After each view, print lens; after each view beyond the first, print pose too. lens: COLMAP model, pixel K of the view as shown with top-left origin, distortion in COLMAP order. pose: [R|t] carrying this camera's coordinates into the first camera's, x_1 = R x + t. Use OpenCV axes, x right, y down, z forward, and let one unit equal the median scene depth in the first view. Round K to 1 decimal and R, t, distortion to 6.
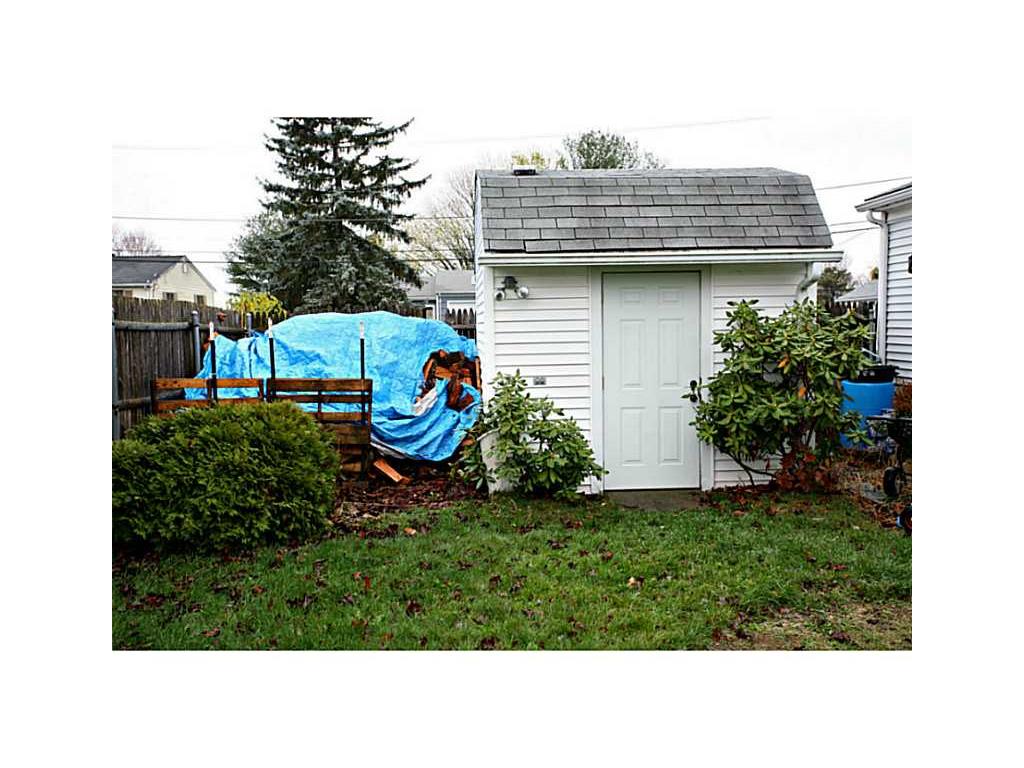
lens RADIAL K [[1090.4, 0, 512.0], [0, 1090.4, 384.0], [0, 0, 1]] dist [0.000068, -0.000011]
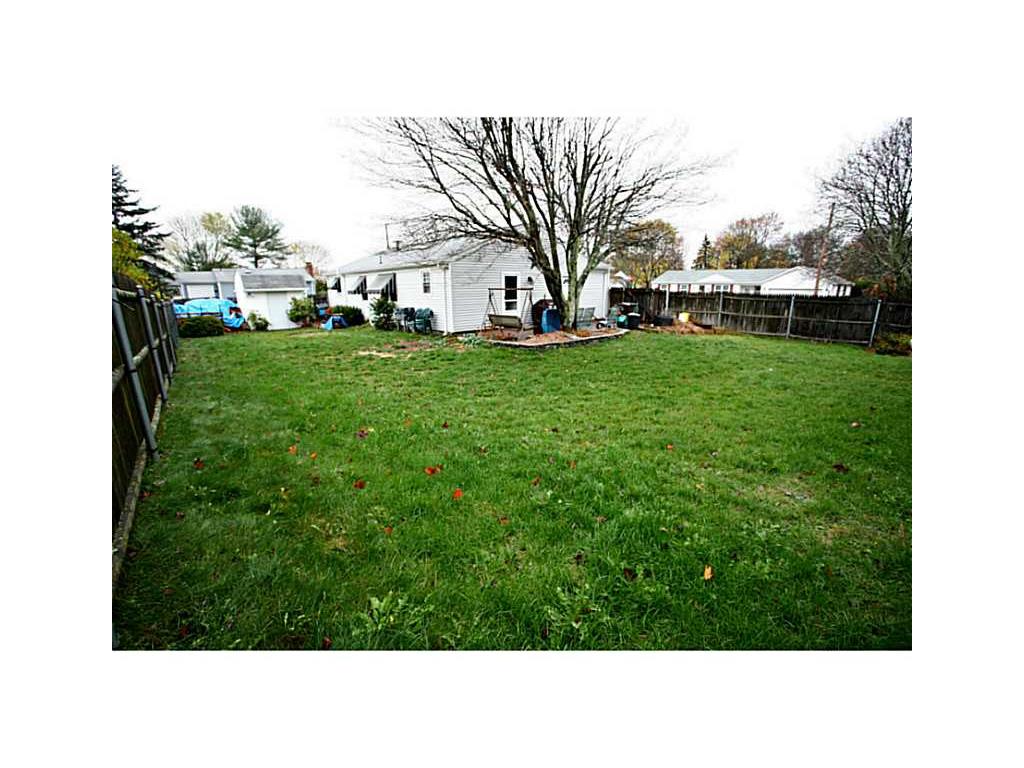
lens RADIAL K [[387.7, 0, 507.9], [0, 387.7, 377.0], [0, 0, 1]] dist [-0.056500, 0.000125]
pose [[0.793774, -0.128718, 0.594437, -0.145257], [0.030672, 0.984577, 0.172241, 0.034730], [-0.607439, -0.118488, 0.785480, -1.352153]]
